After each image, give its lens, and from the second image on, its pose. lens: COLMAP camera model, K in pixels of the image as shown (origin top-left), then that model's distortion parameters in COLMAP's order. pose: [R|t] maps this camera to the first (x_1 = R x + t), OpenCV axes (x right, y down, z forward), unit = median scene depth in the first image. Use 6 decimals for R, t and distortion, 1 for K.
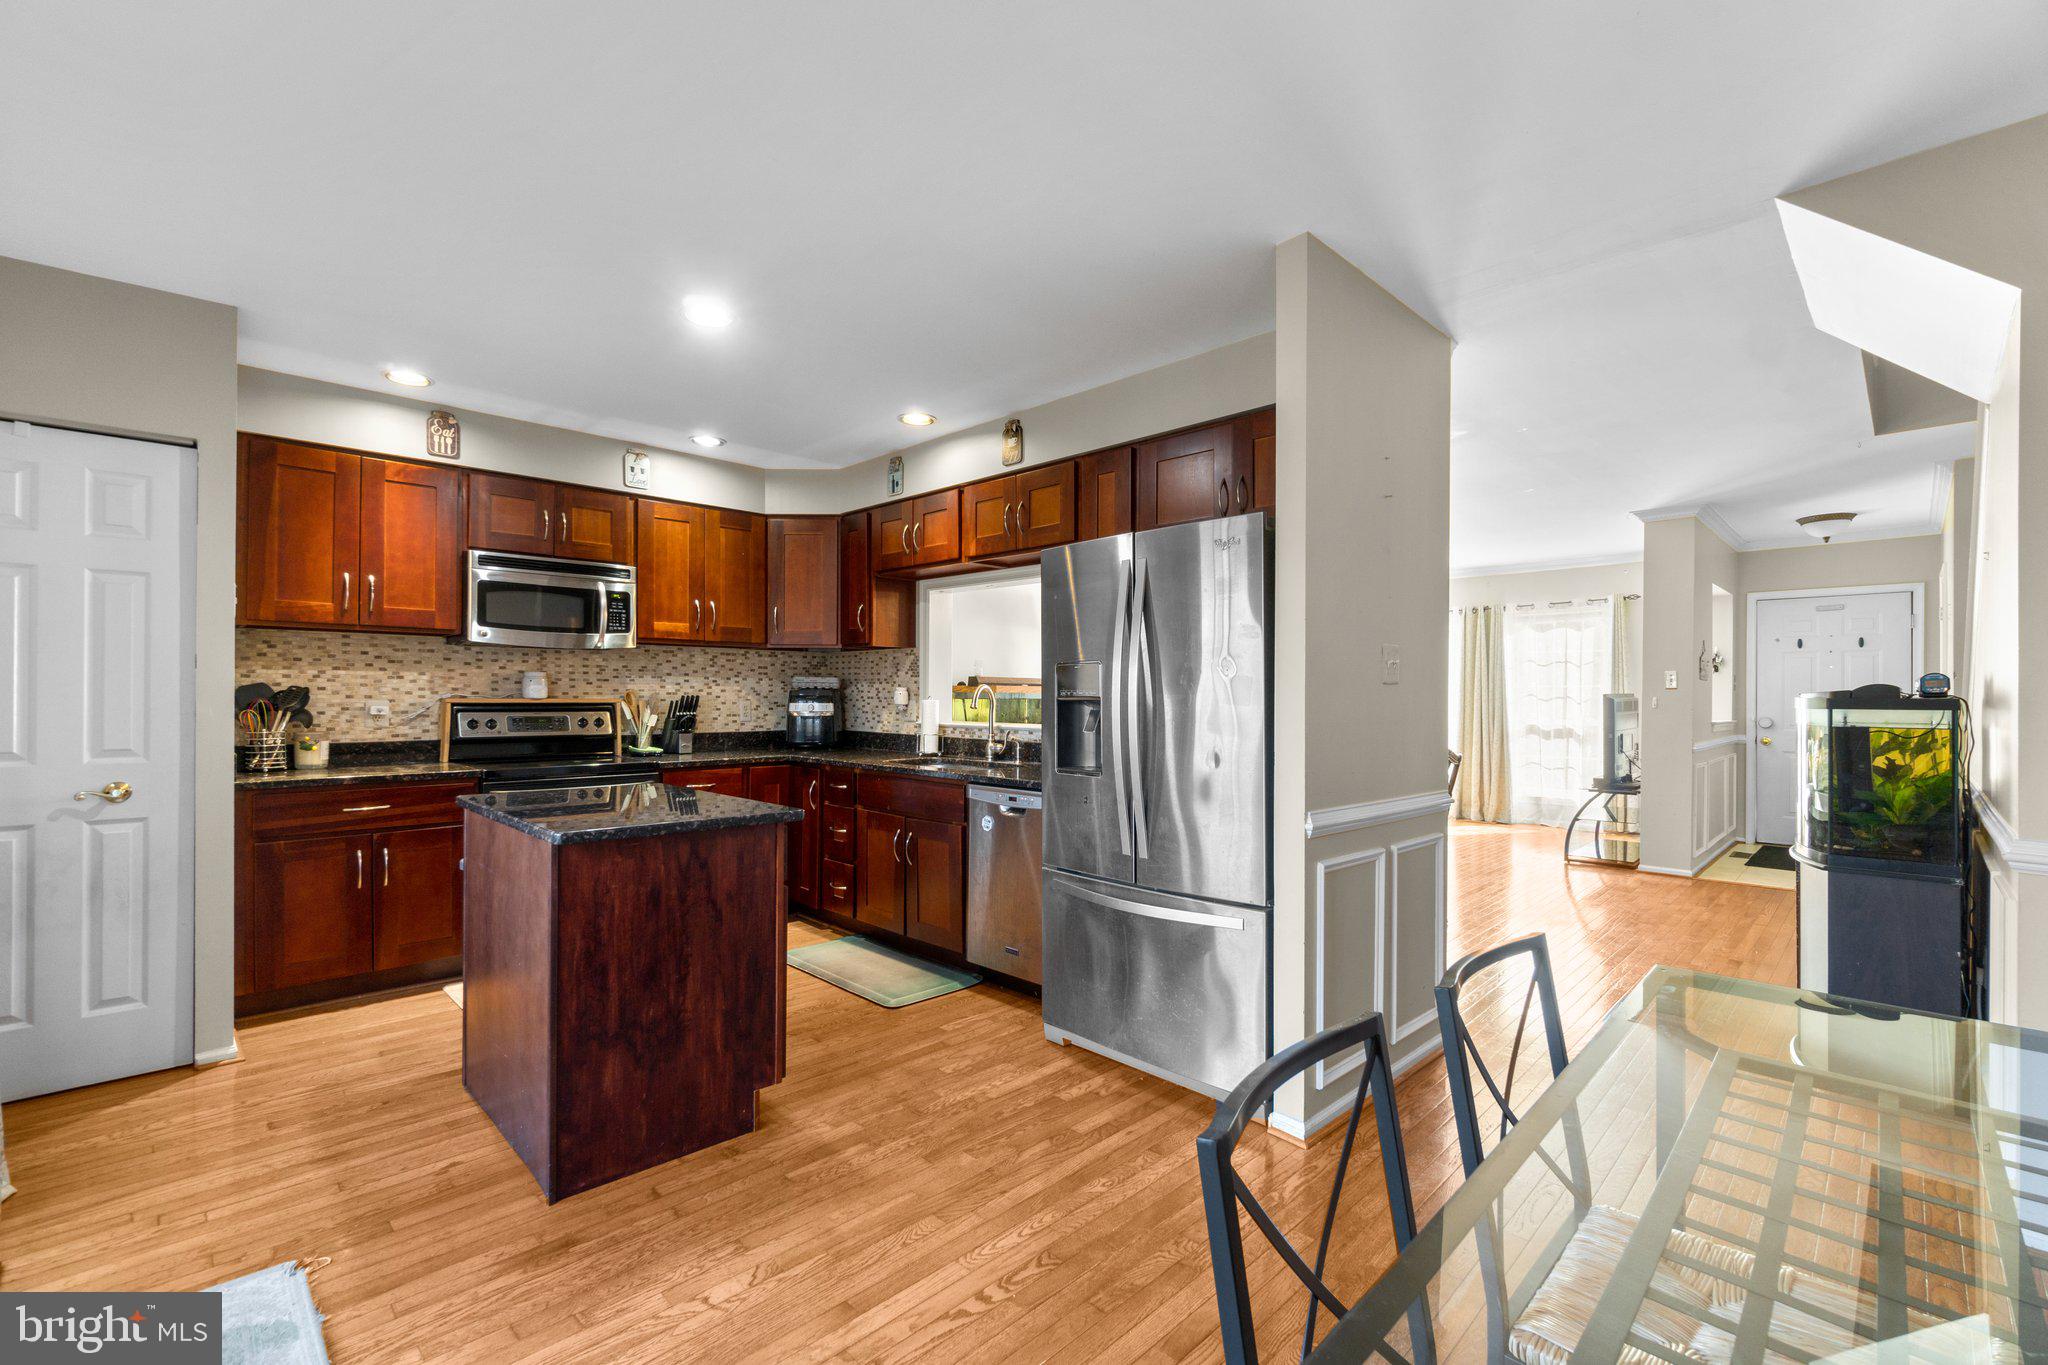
lens RADIAL K [[888.4, 0, 1015.5], [0, 888.4, 697.5], [0, 0, 1]] dist [-0.004113, 0.001627]
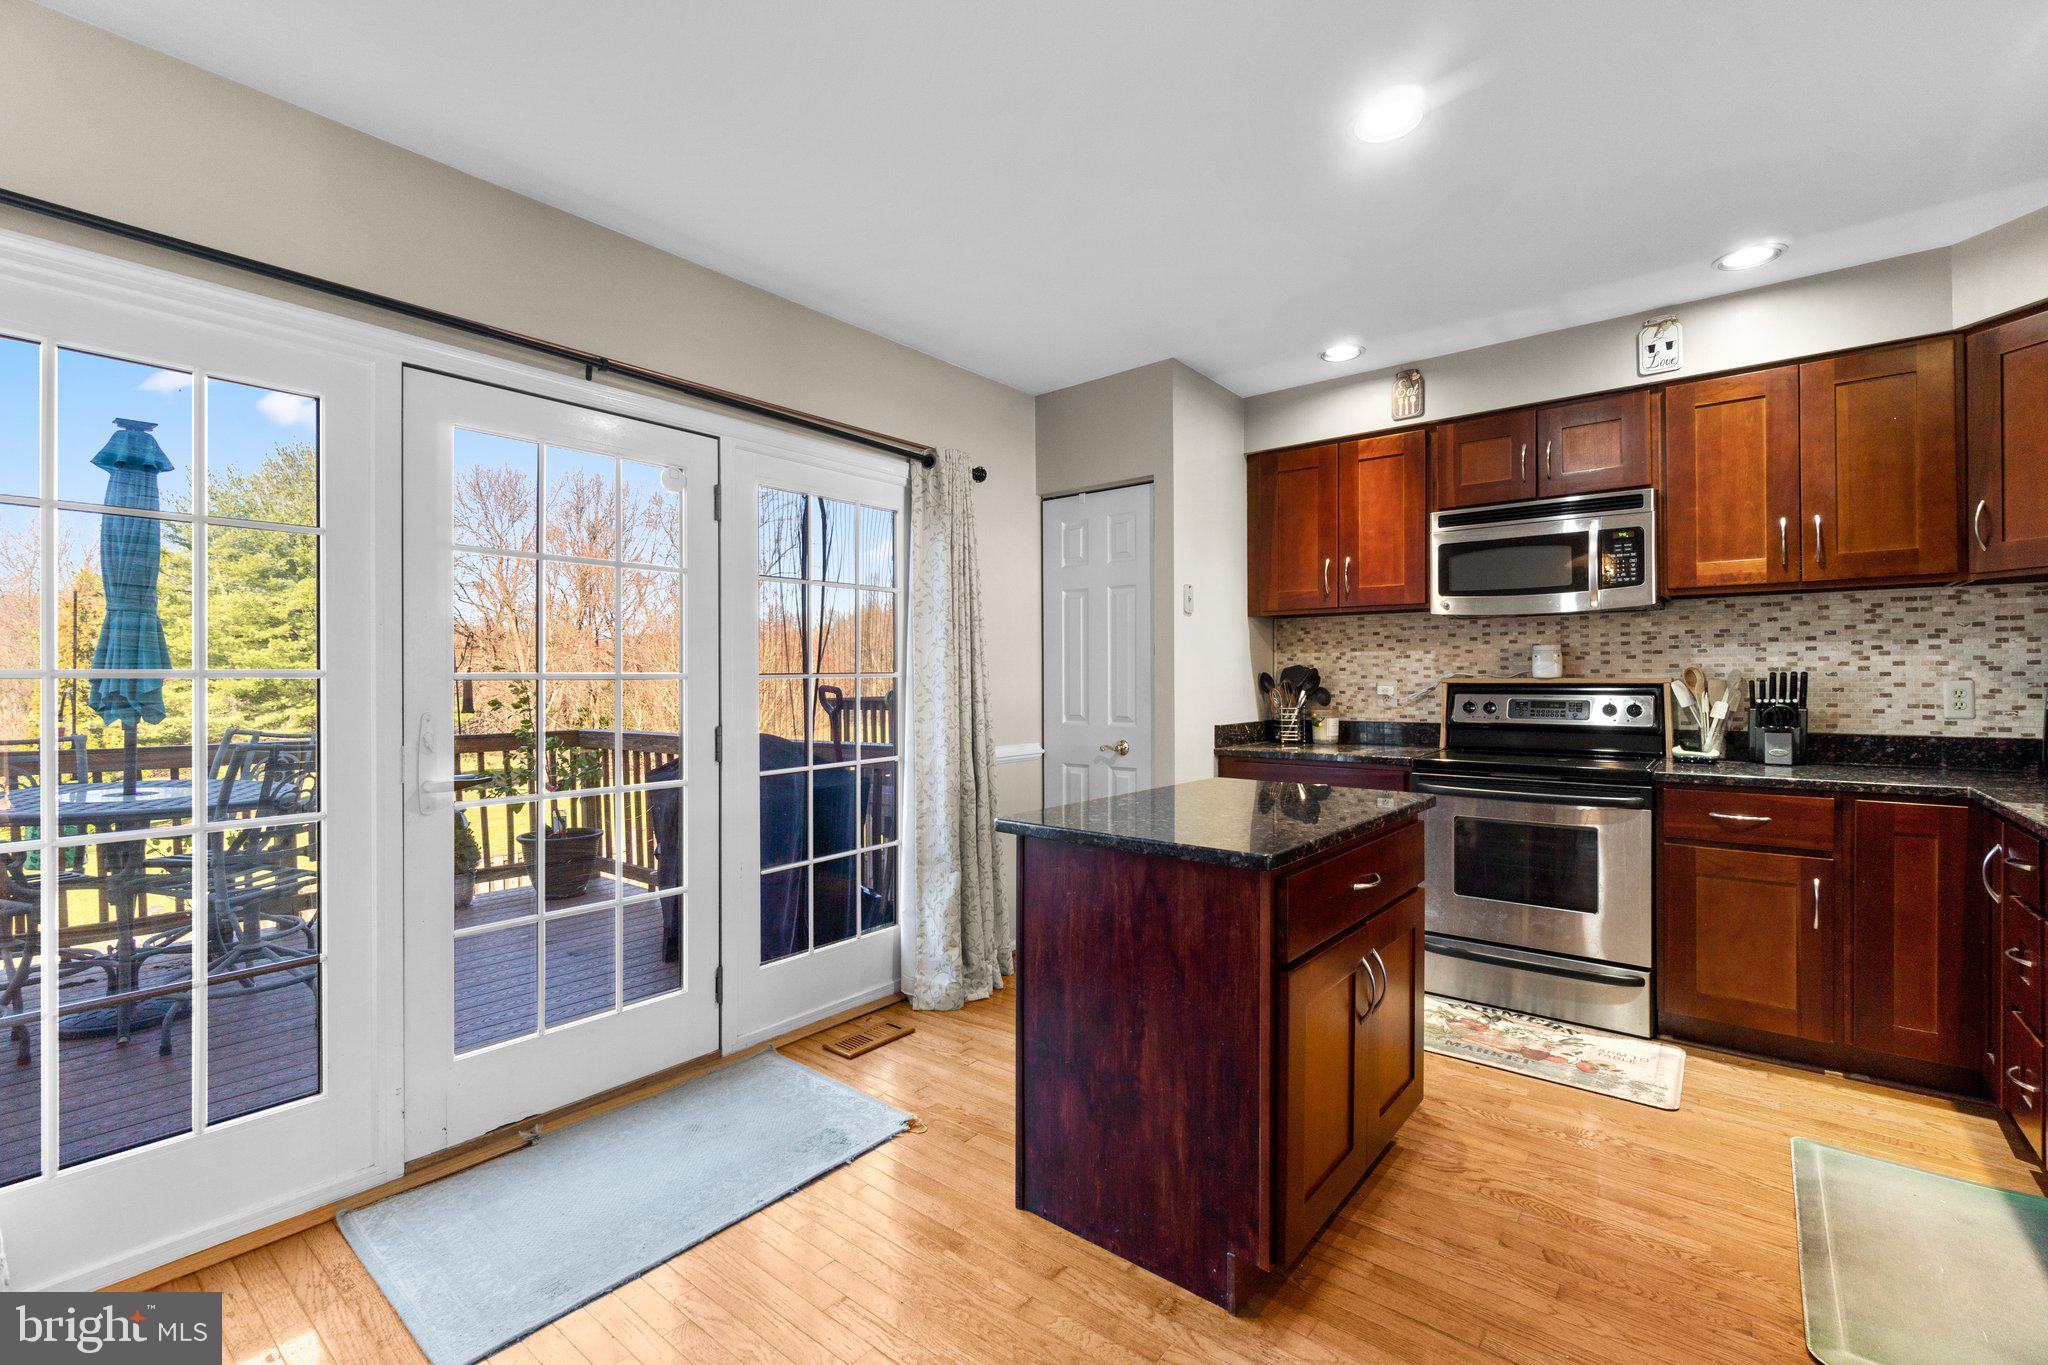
lens RADIAL K [[888.4, 0, 1015.2], [0, 888.4, 677.3], [0, 0, 1]] dist [-0.004113, 0.001627]
pose [[0.111945, -0.004267, -0.993705, 0.217597], [0.003830, 0.999985, -0.003862, 0.001871], [0.993707, -0.003374, 0.111959, 0.452737]]
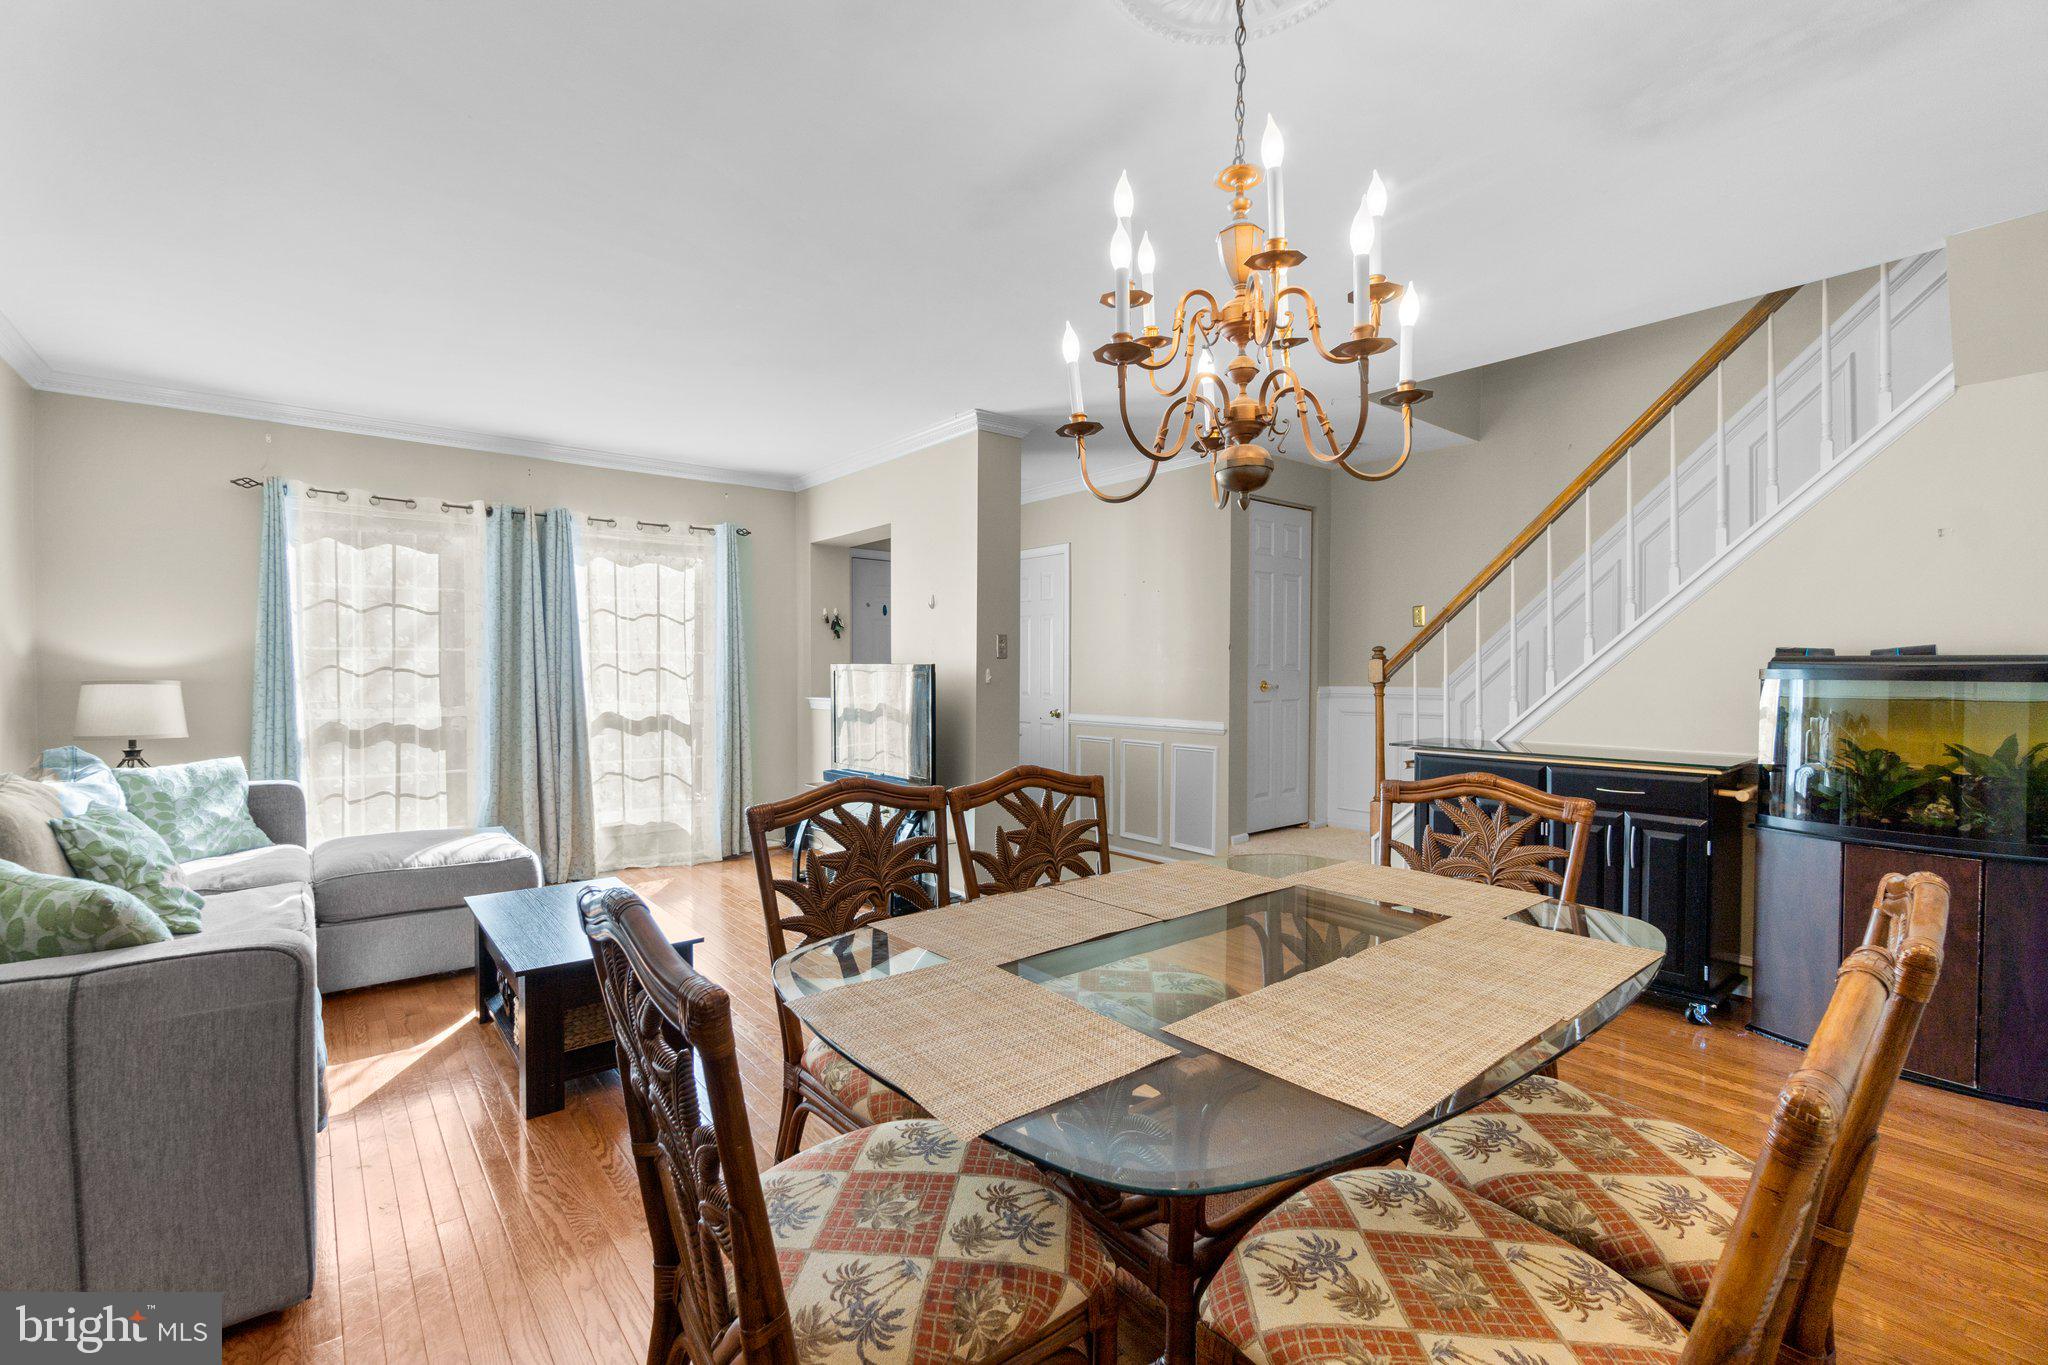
lens RADIAL K [[888.4, 0, 1022.6], [0, 888.4, 681.5], [0, 0, 1]] dist [-0.004113, 0.001627]
pose [[0.093594, -0.015953, 0.995483, -0.028287], [-0.008048, 0.999827, 0.016779, -0.008166], [-0.995578, -0.009582, 0.093449, 1.282281]]
